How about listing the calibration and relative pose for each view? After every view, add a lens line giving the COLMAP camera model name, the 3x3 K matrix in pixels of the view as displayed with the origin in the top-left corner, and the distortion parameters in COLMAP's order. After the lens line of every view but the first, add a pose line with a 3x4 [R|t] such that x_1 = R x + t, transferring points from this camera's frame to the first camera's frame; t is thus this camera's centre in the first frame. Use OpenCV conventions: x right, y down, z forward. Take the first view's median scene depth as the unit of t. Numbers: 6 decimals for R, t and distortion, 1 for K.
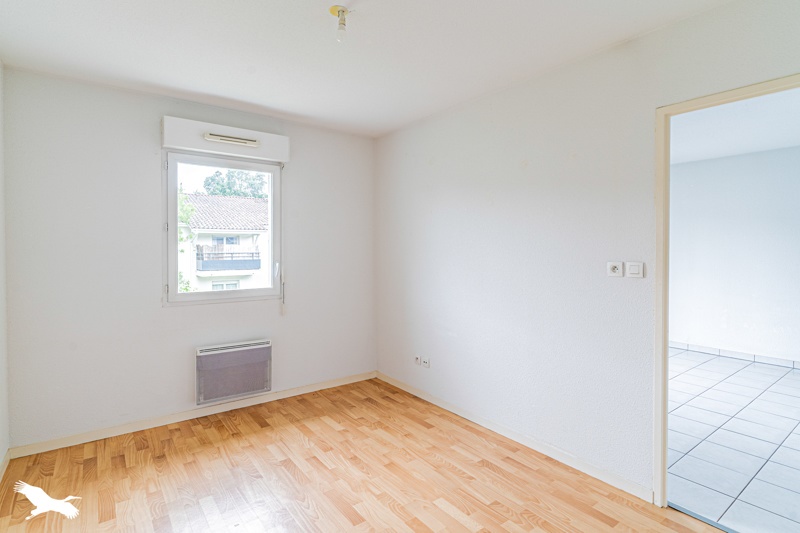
lens RADIAL K [[405.6, 0, 398.7], [0, 405.6, 295.2], [0, 0, 1]] dist [-0.001066, -0.000406]
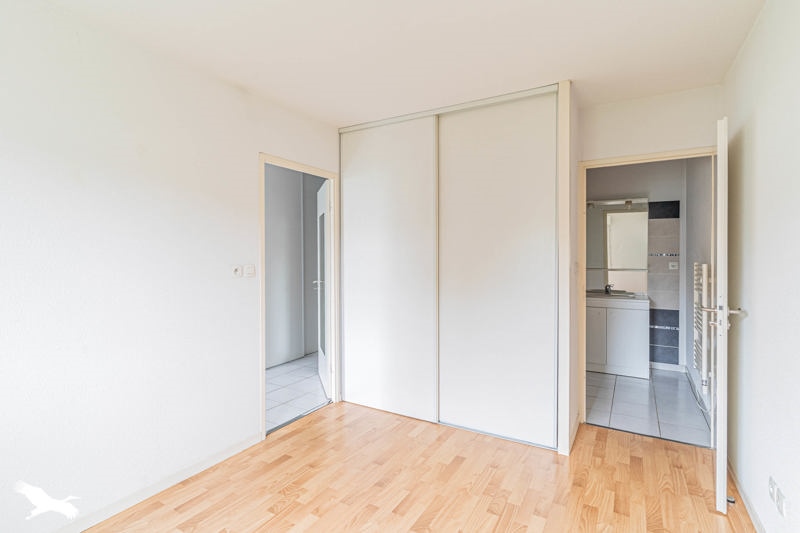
lens RADIAL K [[395.8, 0, 395.9], [0, 395.8, 257.5], [0, 0, 1]] dist [0.000882, -0.000100]
pose [[-0.385259, -0.006414, 0.922786, -0.838506], [0.103831, 0.993325, 0.050253, -0.127571], [-0.916949, 0.115174, -0.382021, 1.114290]]
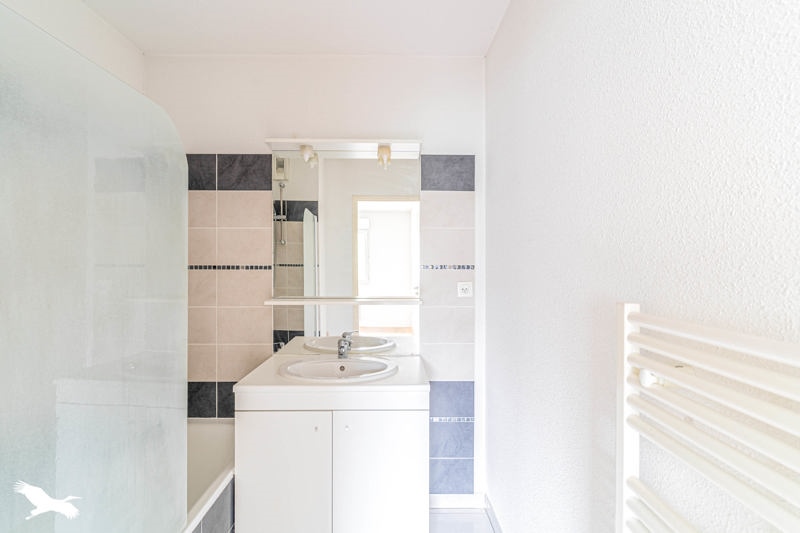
lens RADIAL K [[395.8, 0, 395.9], [0, 395.8, 257.5], [0, 0, 1]] dist [0.000882, -0.000100]
pose [[-0.808414, 0.007752, 0.588563, -0.520867], [0.061910, 0.995487, 0.071923, -0.080033], [-0.585349, 0.094581, -0.805246, 0.685669]]
